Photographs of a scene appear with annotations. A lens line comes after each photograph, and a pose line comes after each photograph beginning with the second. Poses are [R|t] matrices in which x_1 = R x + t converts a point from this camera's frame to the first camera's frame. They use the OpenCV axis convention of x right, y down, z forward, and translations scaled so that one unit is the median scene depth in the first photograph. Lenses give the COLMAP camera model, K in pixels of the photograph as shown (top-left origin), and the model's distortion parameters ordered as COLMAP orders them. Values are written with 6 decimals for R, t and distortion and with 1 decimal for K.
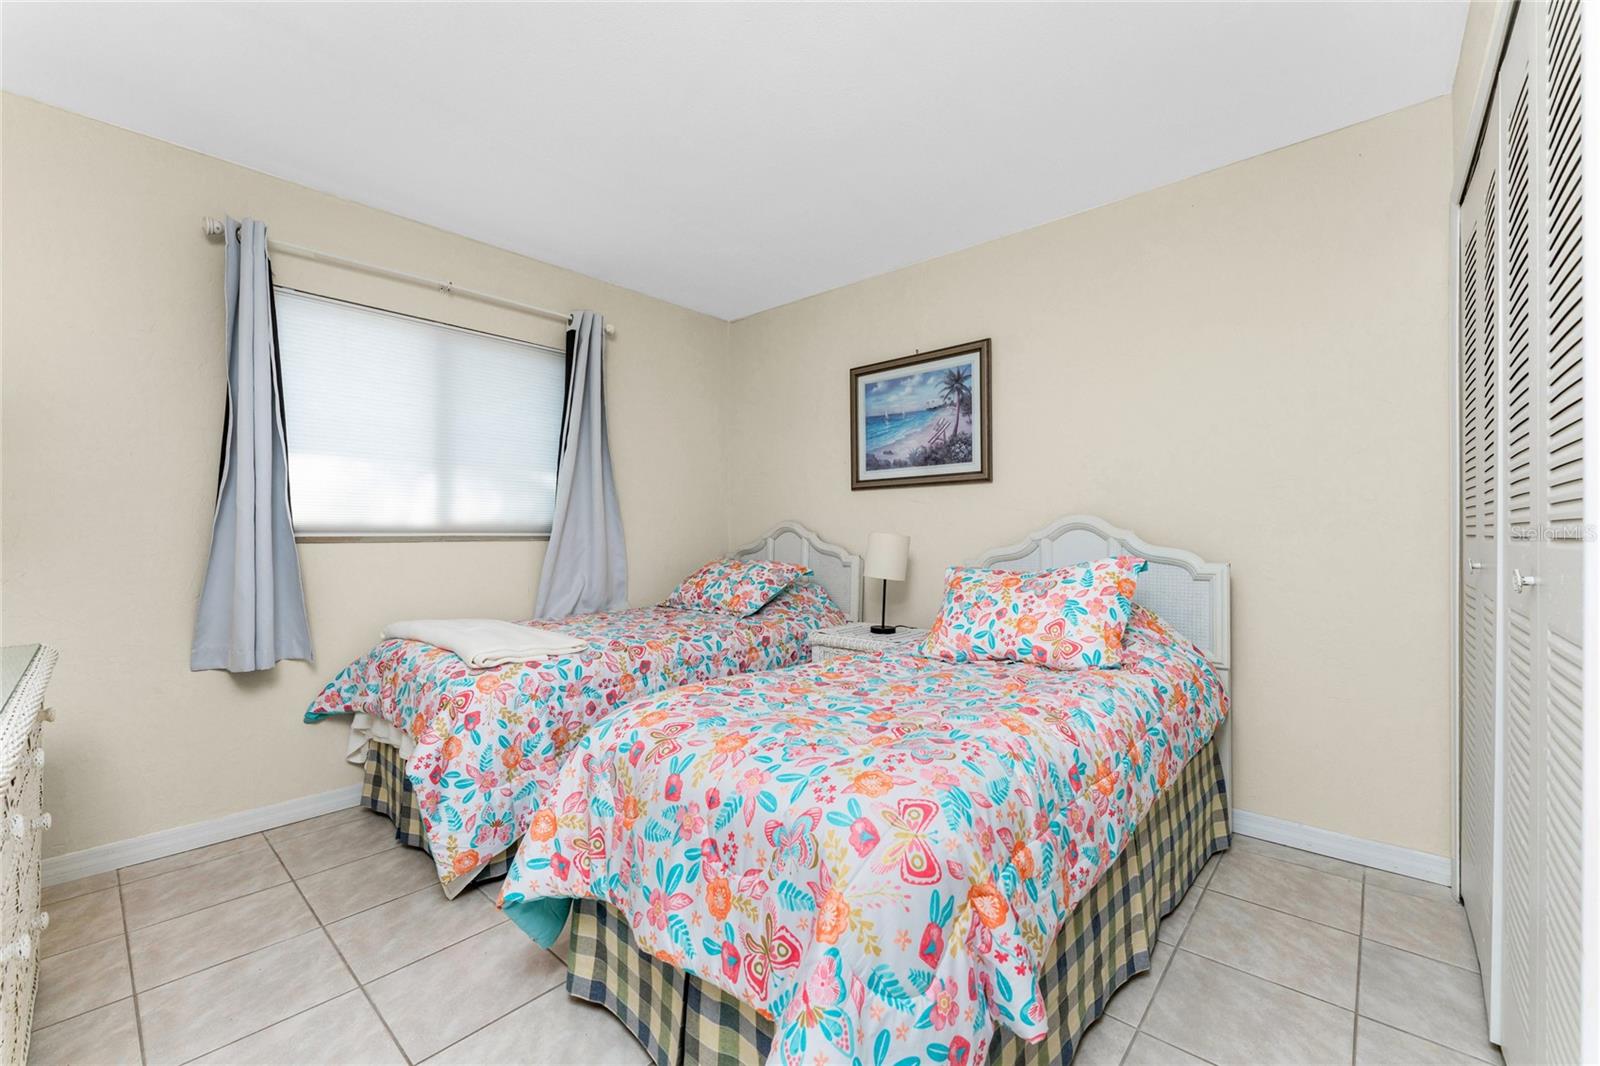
lens RADIAL K [[646.4, 0, 799.2], [0, 646.4, 538.0], [0, 0, 1]] dist [0.000801, -0.000219]
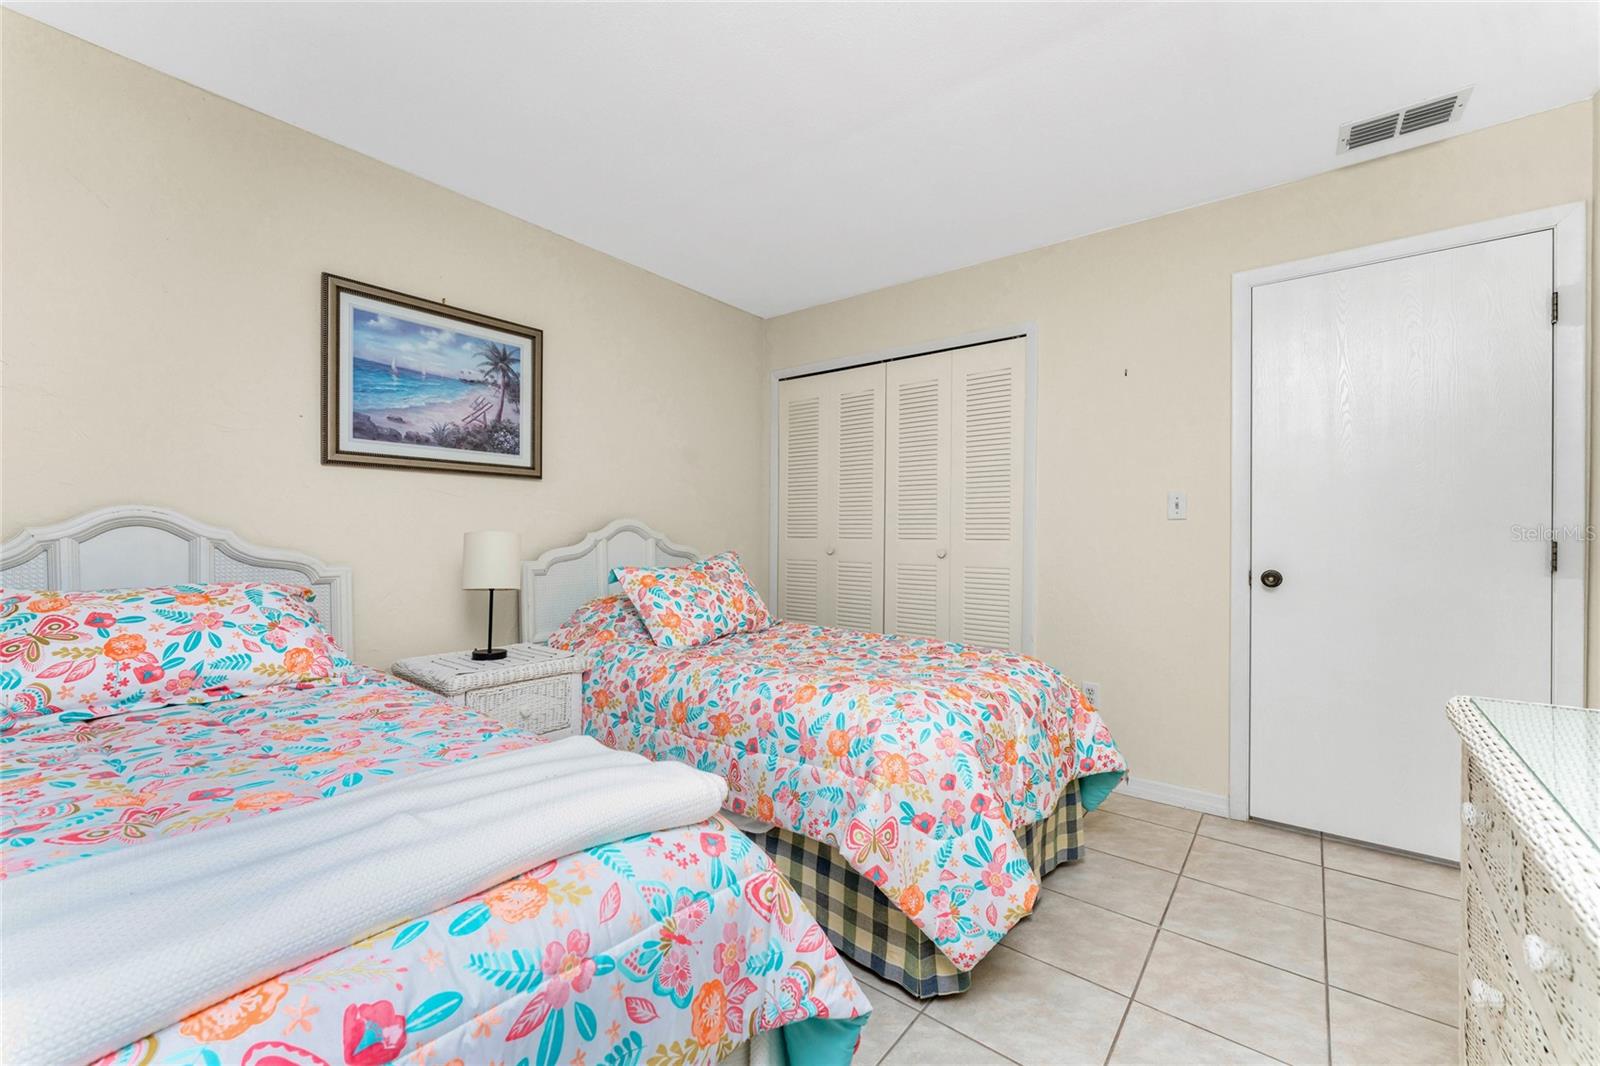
lens RADIAL K [[646.4, 0, 799.2], [0, 646.4, 538.0], [0, 0, 1]] dist [0.000801, -0.000219]
pose [[-0.055821, -0.002373, 0.998438, -0.646115], [-0.001331, 0.999996, 0.002303, -0.002952], [-0.998440, -0.001200, -0.055824, 0.632503]]
